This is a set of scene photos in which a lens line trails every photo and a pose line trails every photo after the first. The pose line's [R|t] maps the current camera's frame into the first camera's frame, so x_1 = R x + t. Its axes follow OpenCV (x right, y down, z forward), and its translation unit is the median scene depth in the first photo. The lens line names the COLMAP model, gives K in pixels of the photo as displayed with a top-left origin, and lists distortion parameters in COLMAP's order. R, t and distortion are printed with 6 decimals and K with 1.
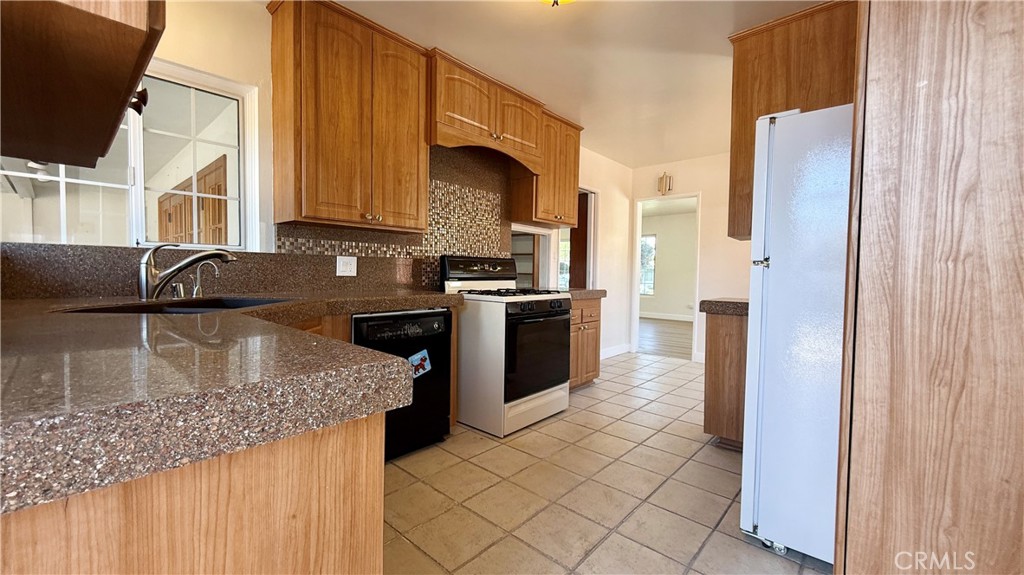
lens RADIAL K [[410.0, 0, 511.5], [0, 410.0, 288.7], [0, 0, 1]] dist [0.000076, -0.000188]
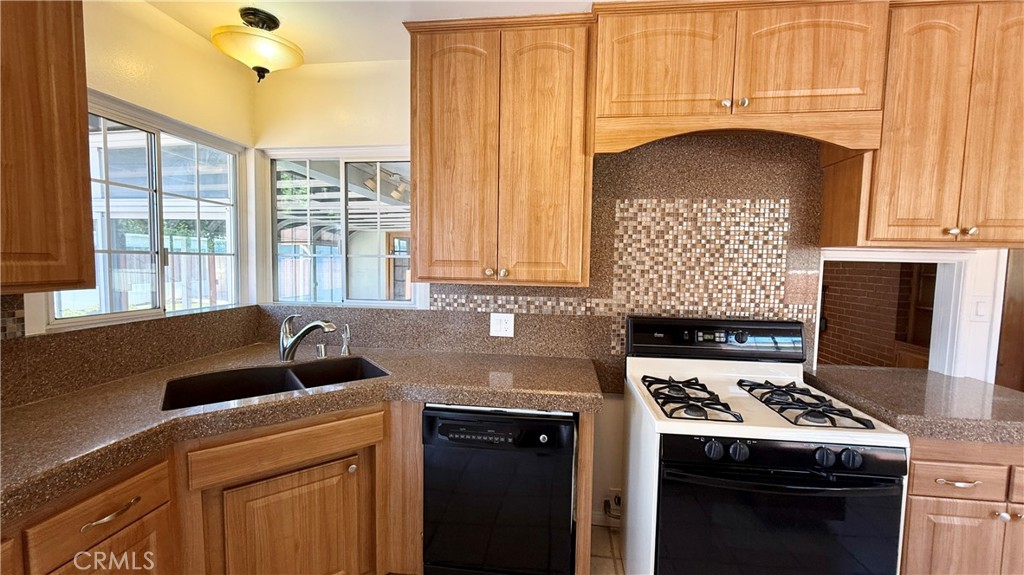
lens RADIAL K [[410.0, 0, 513.5], [0, 410.0, 289.0], [0, 0, 1]] dist [0.000076, -0.000188]
pose [[0.571974, 0.047371, -0.818903, 0.272704], [-0.041503, 0.998724, 0.028784, -0.141660], [0.819221, 0.017523, 0.573210, 0.495019]]
